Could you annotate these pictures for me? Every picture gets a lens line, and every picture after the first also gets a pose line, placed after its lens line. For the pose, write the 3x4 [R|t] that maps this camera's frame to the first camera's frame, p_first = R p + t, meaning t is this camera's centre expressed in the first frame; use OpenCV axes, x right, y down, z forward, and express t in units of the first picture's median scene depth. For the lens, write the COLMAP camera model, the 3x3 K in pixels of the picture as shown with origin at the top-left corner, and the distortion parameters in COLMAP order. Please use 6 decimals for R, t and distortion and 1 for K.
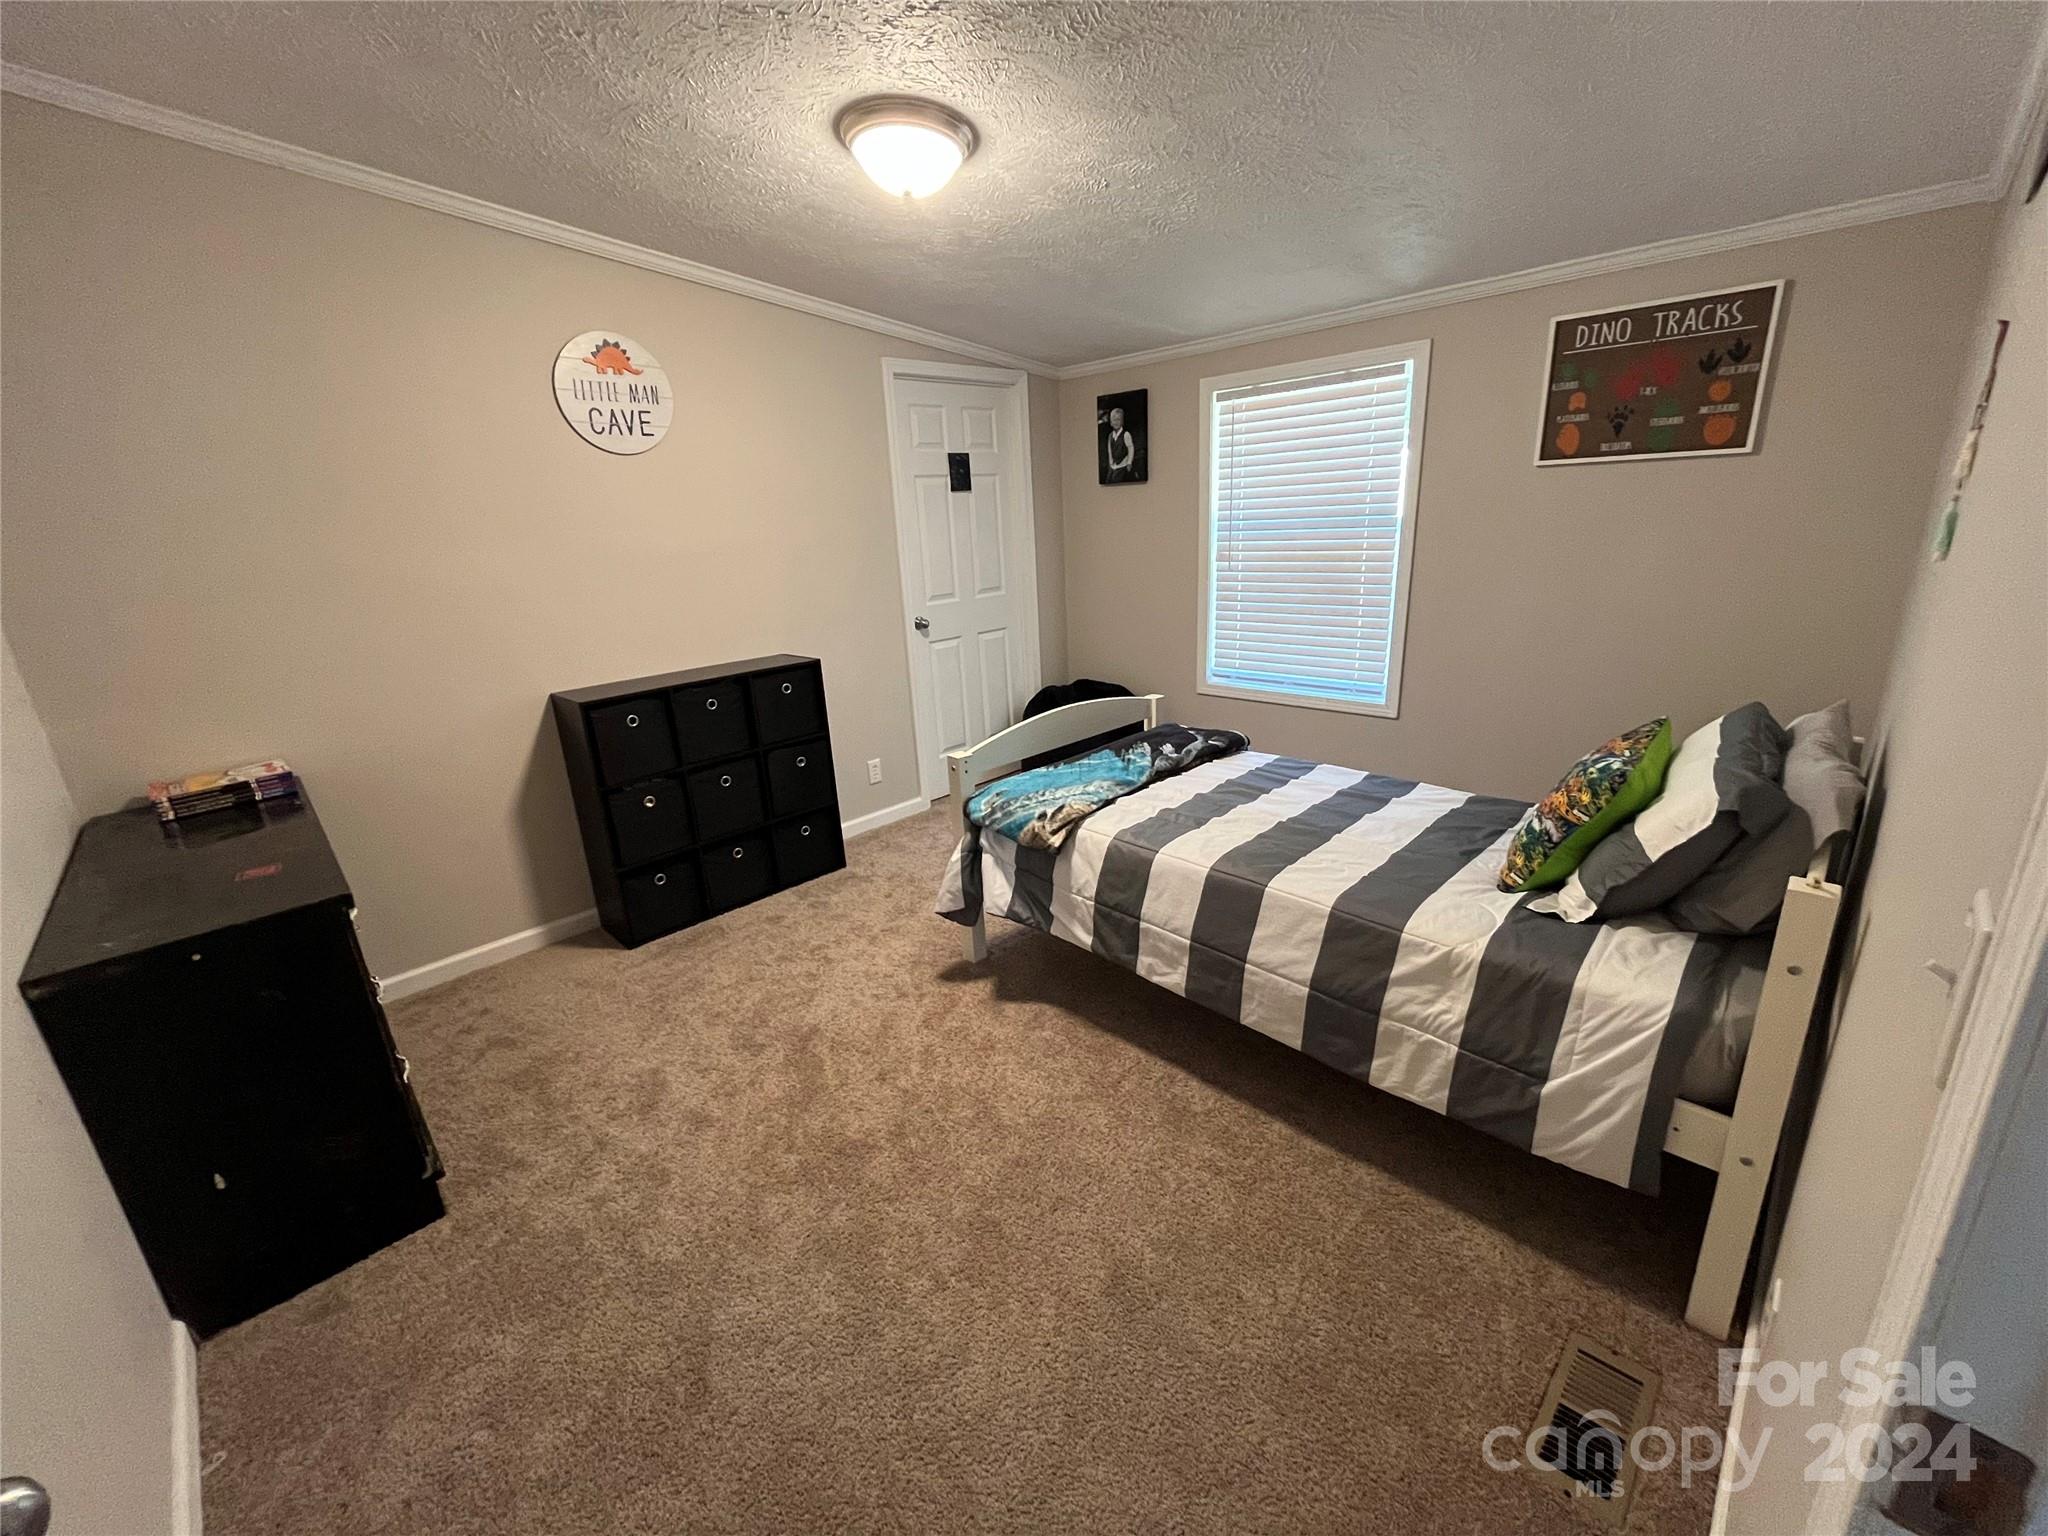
lens RADIAL K [[824.2, 0, 1011.7], [0, 824.2, 765.3], [0, 0, 1]] dist [-0.008297, -0.000874]
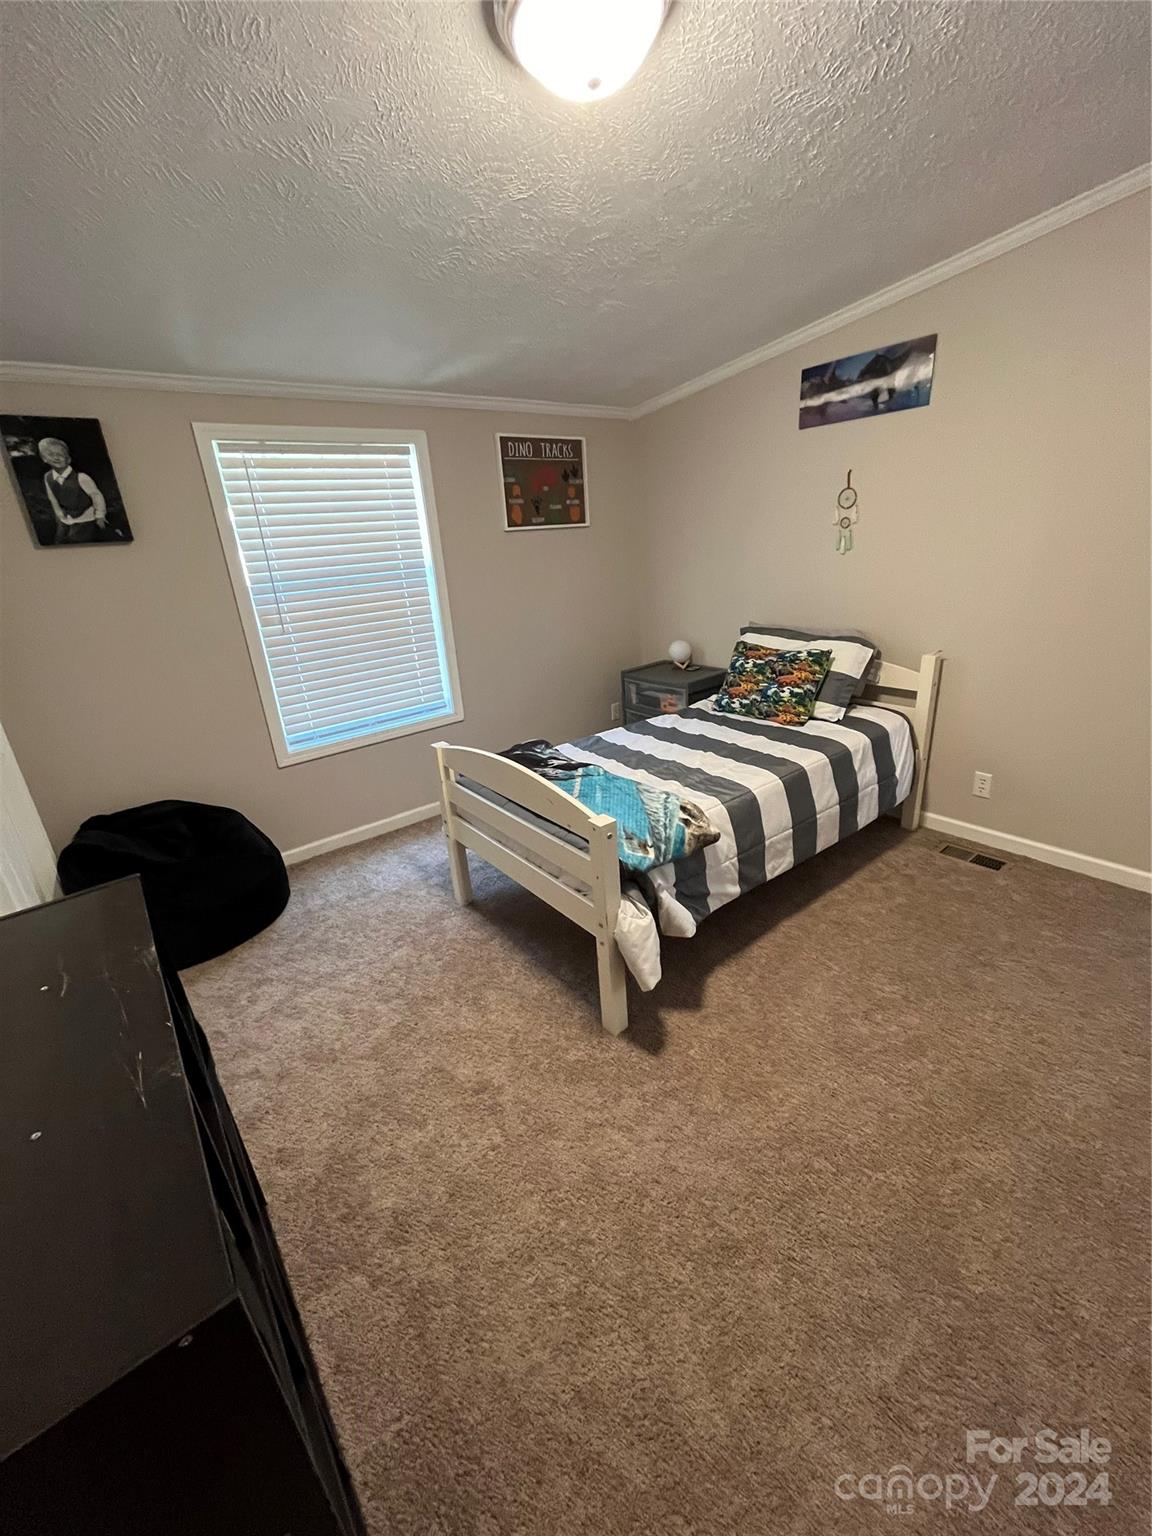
lens RADIAL K [[618.2, 0, 580.8], [0, 618.2, 774.7], [0, 0, 1]] dist [-0.008297, -0.000874]
pose [[0.105067, -0.314451, 0.943441, -0.608500], [0.352217, 0.898963, 0.260401, -0.213243], [-0.930002, 0.304937, 0.205206, 0.801236]]
